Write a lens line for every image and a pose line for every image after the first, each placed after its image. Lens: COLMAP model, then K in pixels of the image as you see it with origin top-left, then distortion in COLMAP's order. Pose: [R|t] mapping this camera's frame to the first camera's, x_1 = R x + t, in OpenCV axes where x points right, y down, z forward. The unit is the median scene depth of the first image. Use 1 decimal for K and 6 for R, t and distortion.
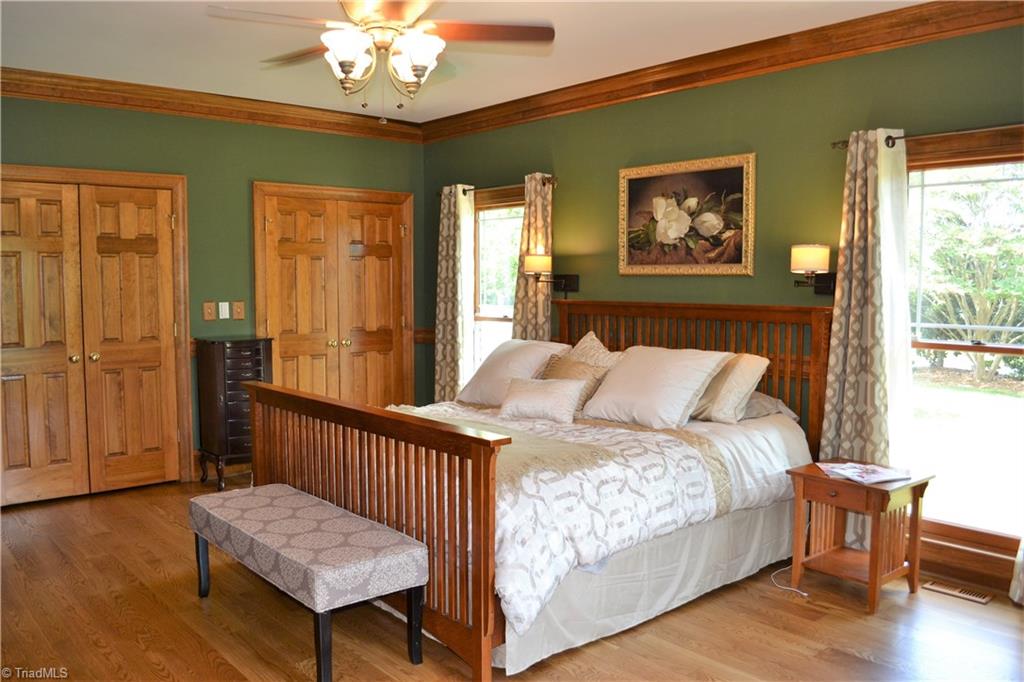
lens RADIAL K [[811.3, 0, 512.0], [0, 811.3, 341.0], [0, 0, 1]] dist [-0.076625, -0.003339]
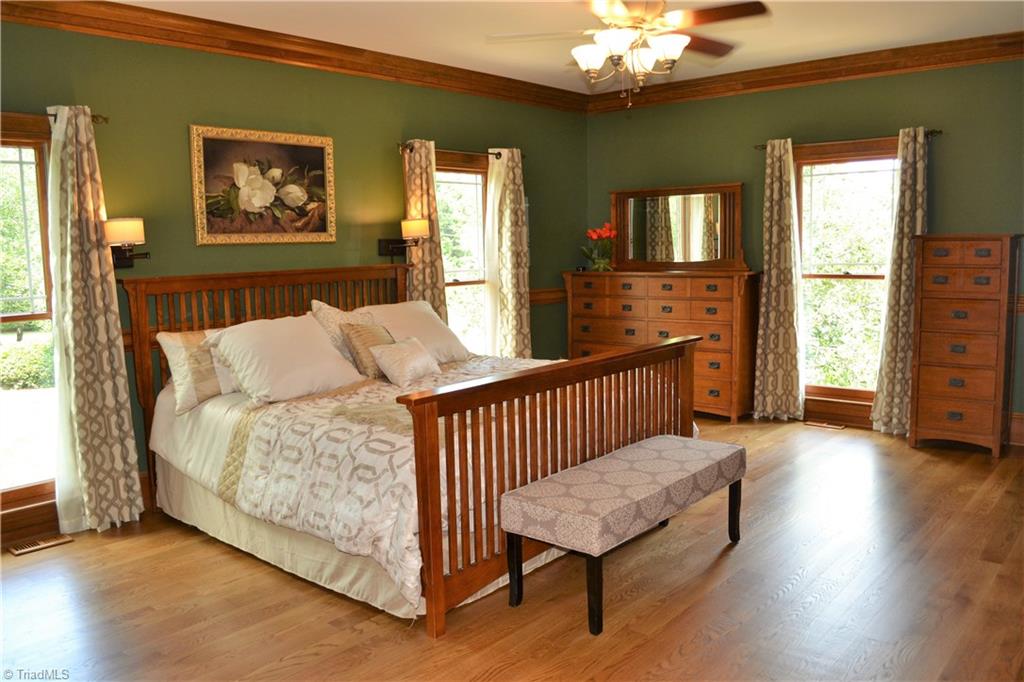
lens RADIAL K [[811.3, 0, 512.0], [0, 811.3, 341.0], [0, 0, 1]] dist [-0.076625, -0.003339]
pose [[-0.146321, -0.119984, 0.981934, -0.857220], [0.096783, 0.986119, 0.134917, -0.068708], [-0.984491, 0.114776, -0.132678, 0.860279]]
